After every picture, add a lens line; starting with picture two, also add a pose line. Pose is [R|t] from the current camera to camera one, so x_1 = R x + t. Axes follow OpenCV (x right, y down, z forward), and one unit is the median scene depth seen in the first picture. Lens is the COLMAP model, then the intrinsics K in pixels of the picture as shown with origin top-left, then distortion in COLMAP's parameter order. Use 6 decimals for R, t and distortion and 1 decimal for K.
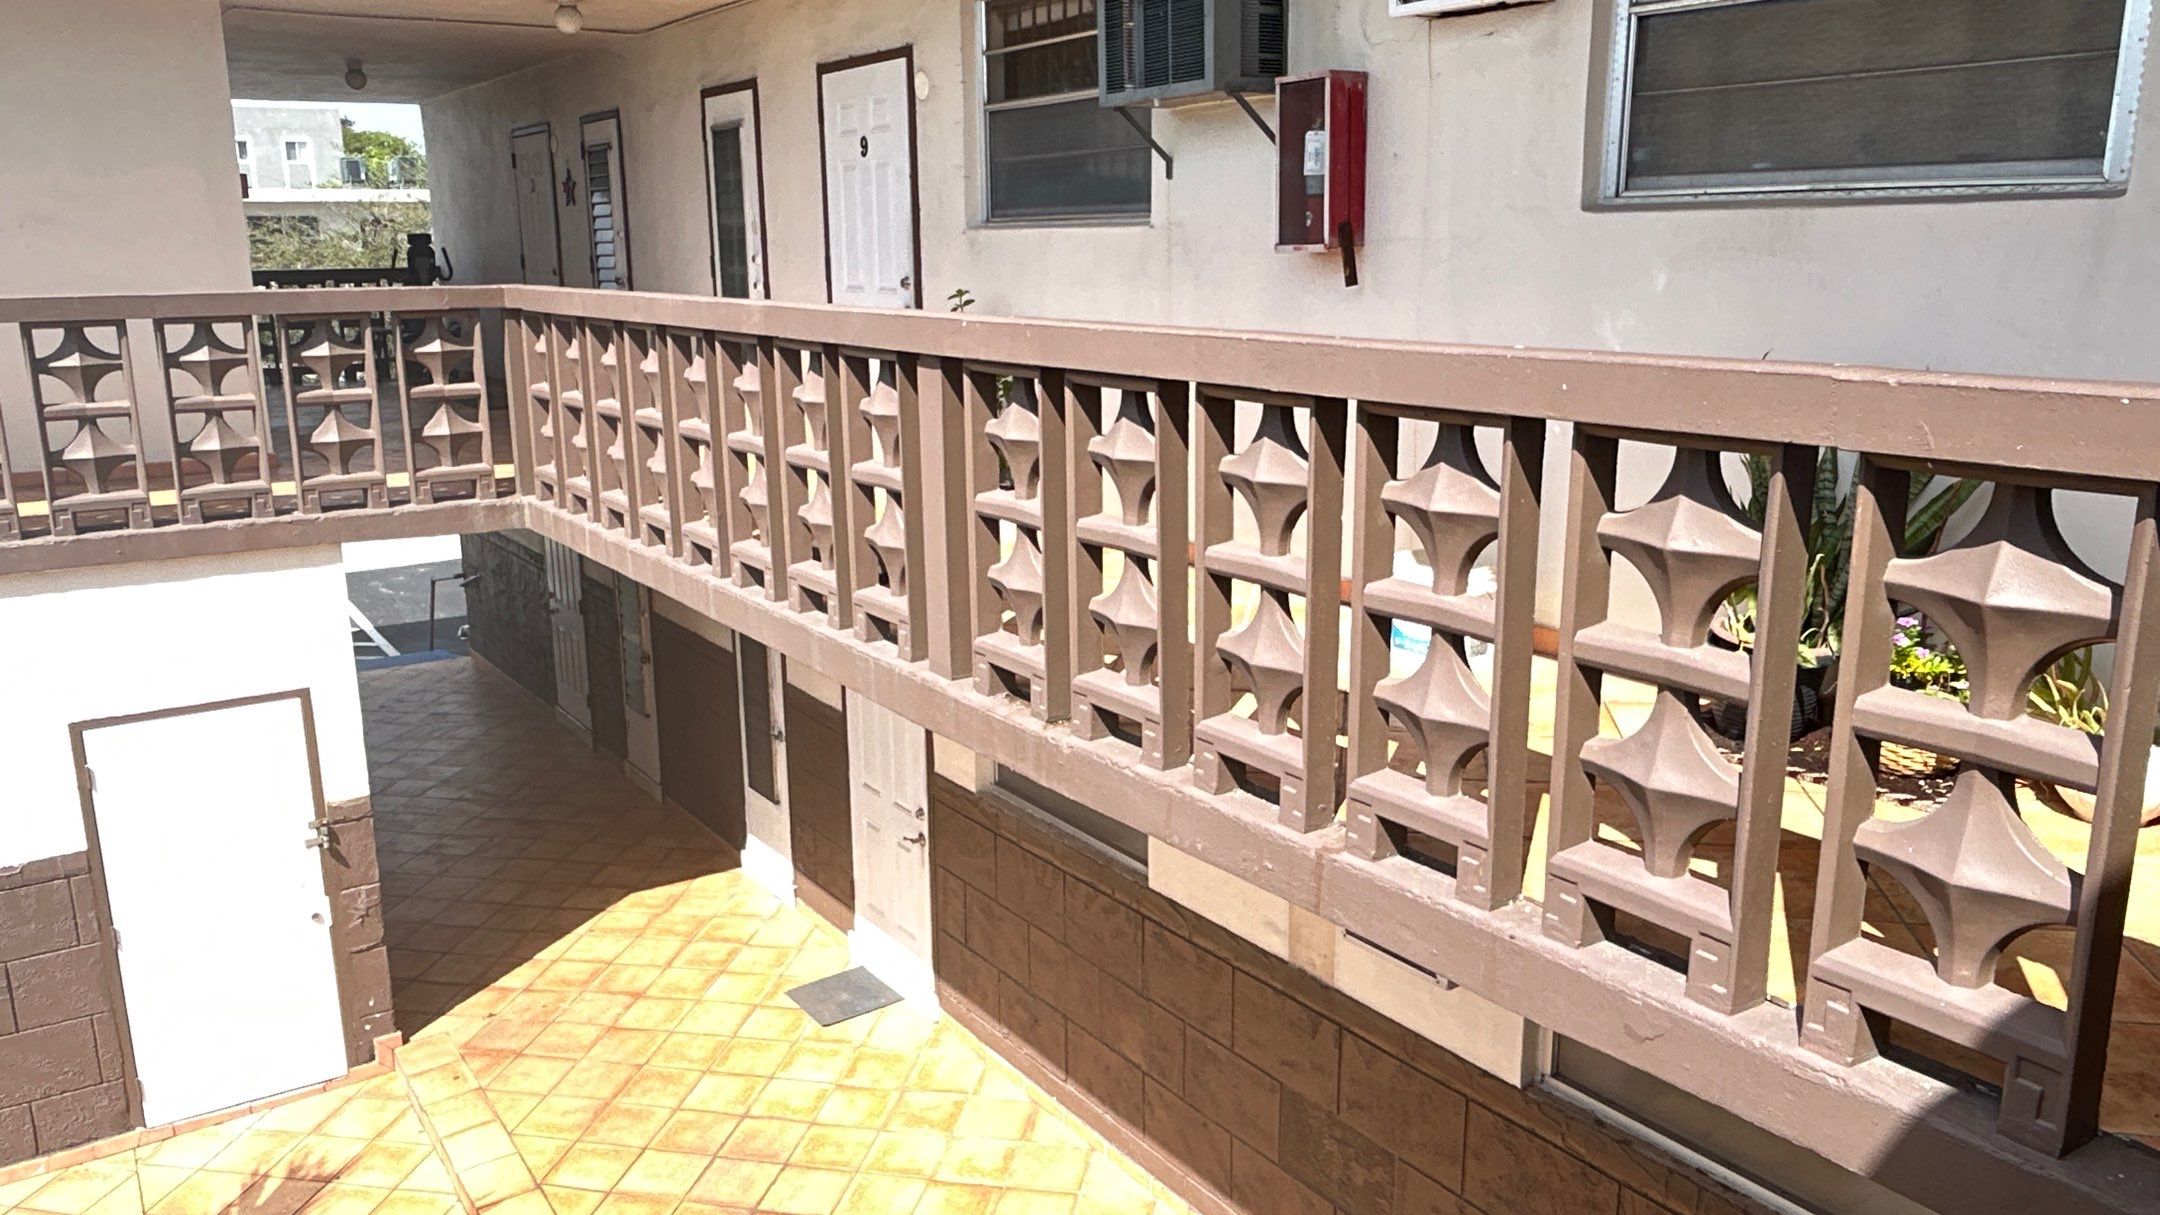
lens RADIAL K [[1577.0, 0, 1080.0], [0, 1577.0, 607.5], [0, 0, 1]] dist [0.024349, -0.051452]
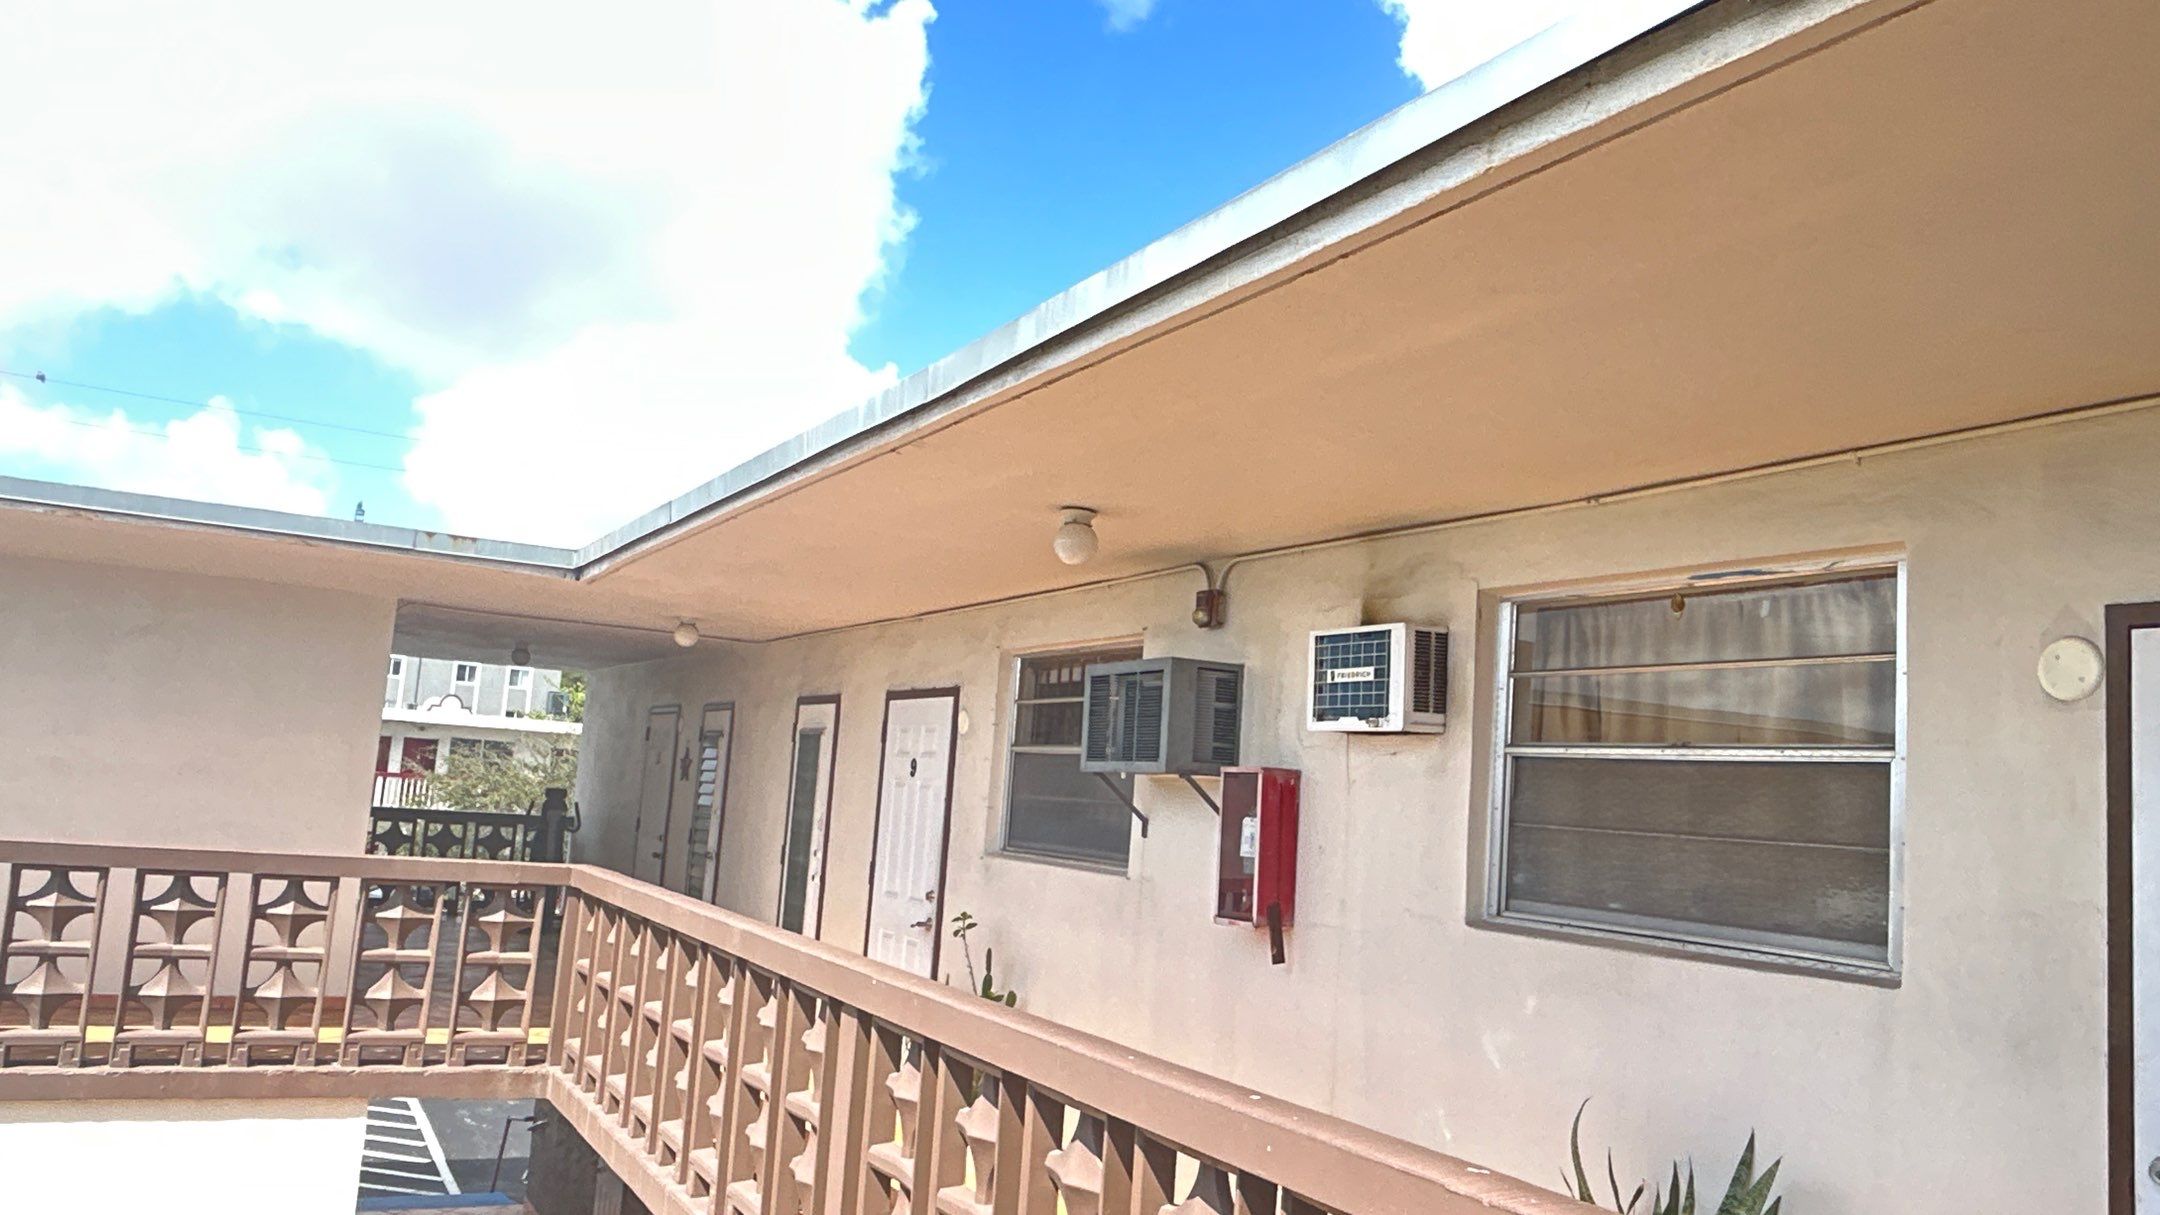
lens RADIAL K [[1577.0, 0, 1080.0], [0, 1577.0, 607.5], [0, 0, 1]] dist [0.024349, -0.051452]
pose [[0.991371, 0.067169, -0.112573, 0.102118], [-0.101960, 0.934841, -0.340113, -0.038667], [0.082393, 0.348656, 0.933622, -0.054859]]
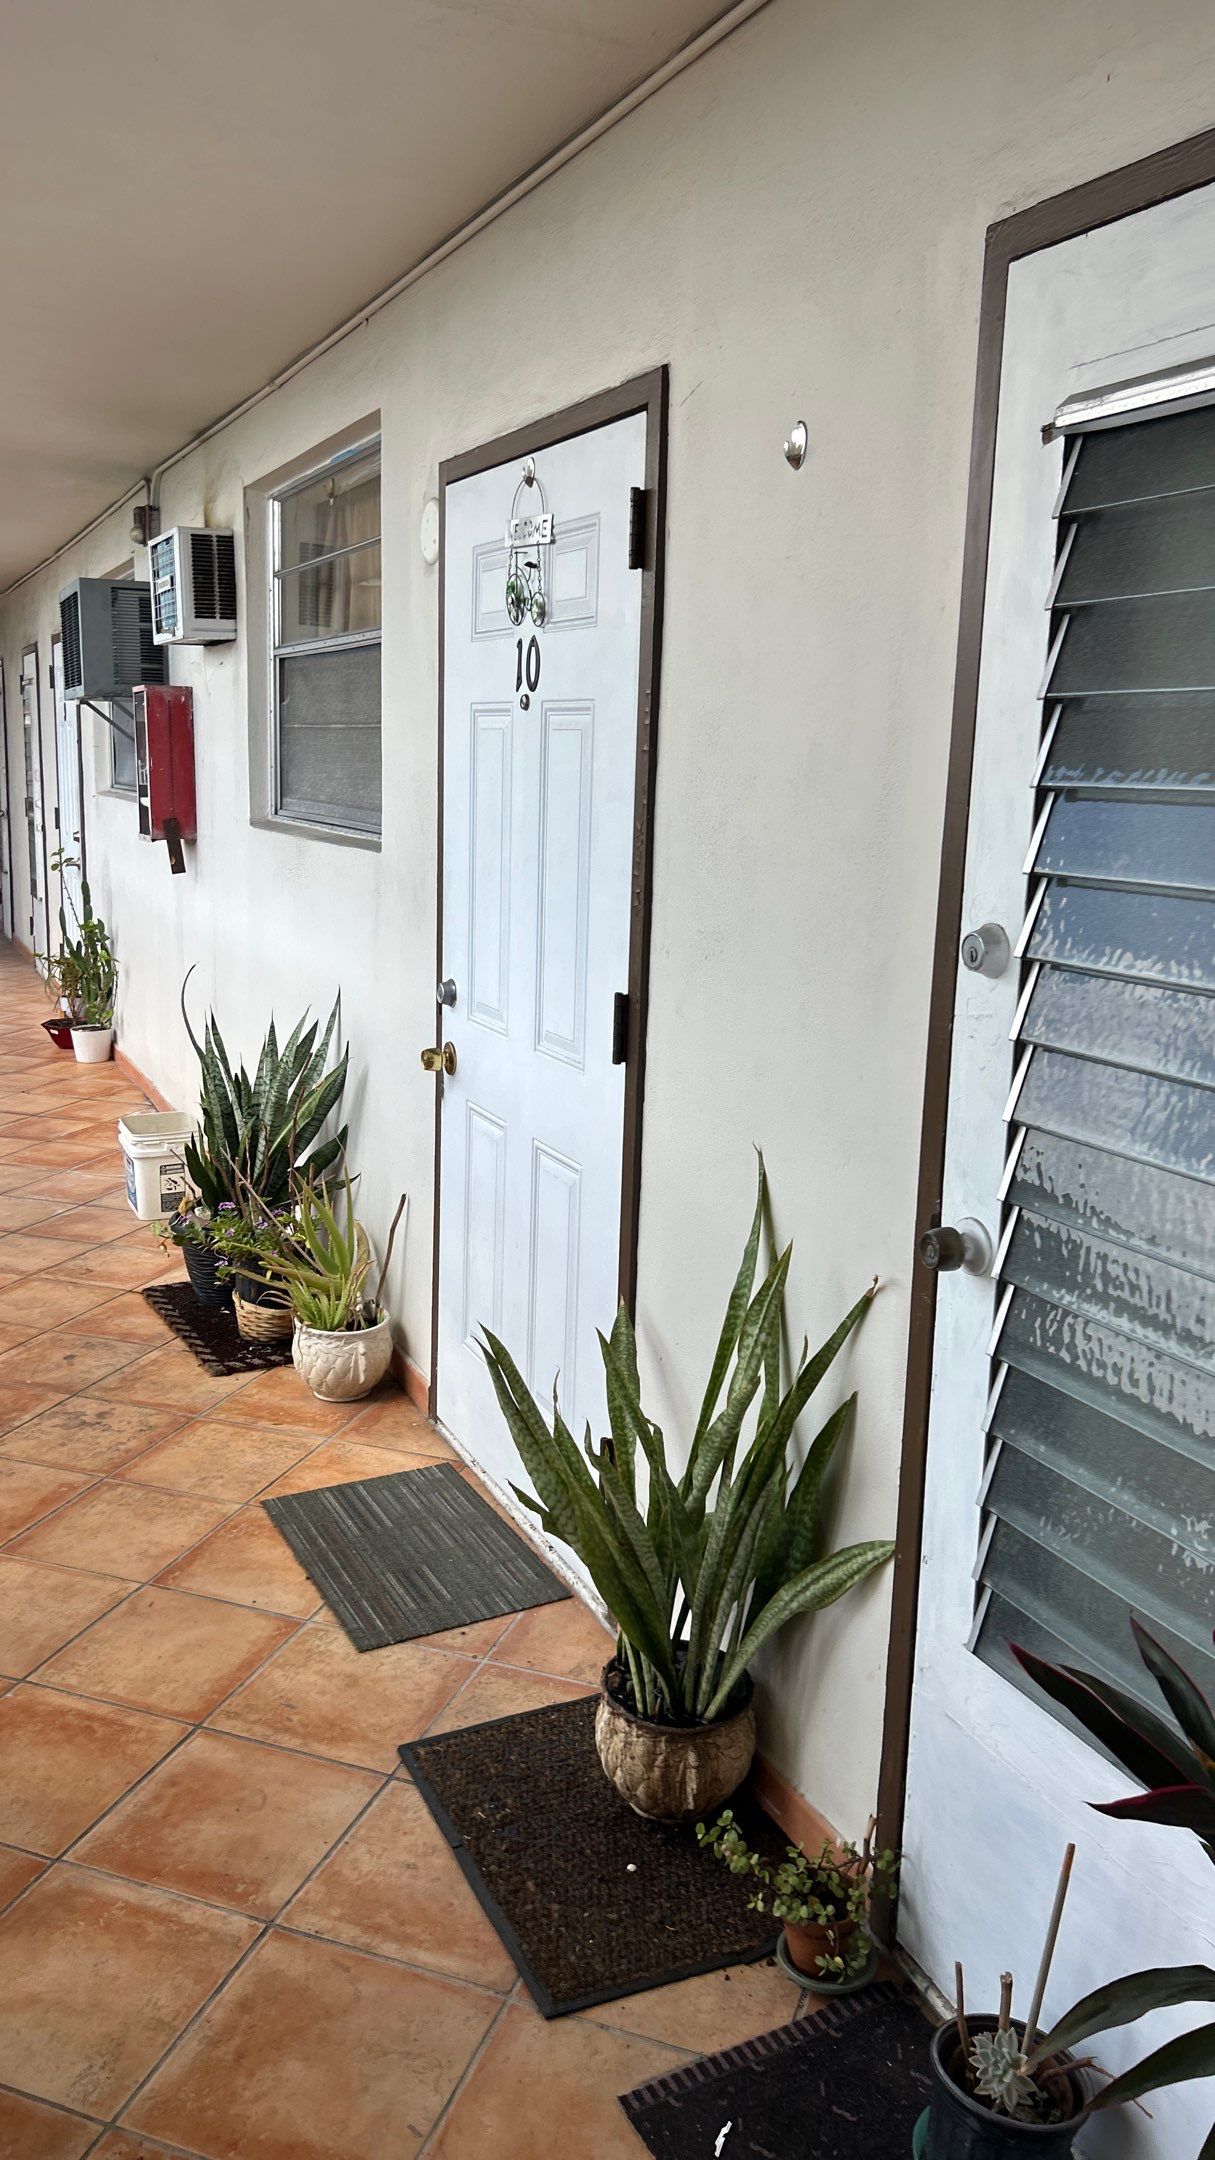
lens RADIAL K [[1577.0, 0, 607.5], [0, 1577.0, 1080.0], [0, 0, 1]] dist [0.024349, -0.051452]
pose [[0.988972, 0.068750, -0.131181, 0.449757], [-0.072853, 0.996984, -0.026734, -0.035339], [0.128948, 0.035996, 0.990998, -0.048272]]
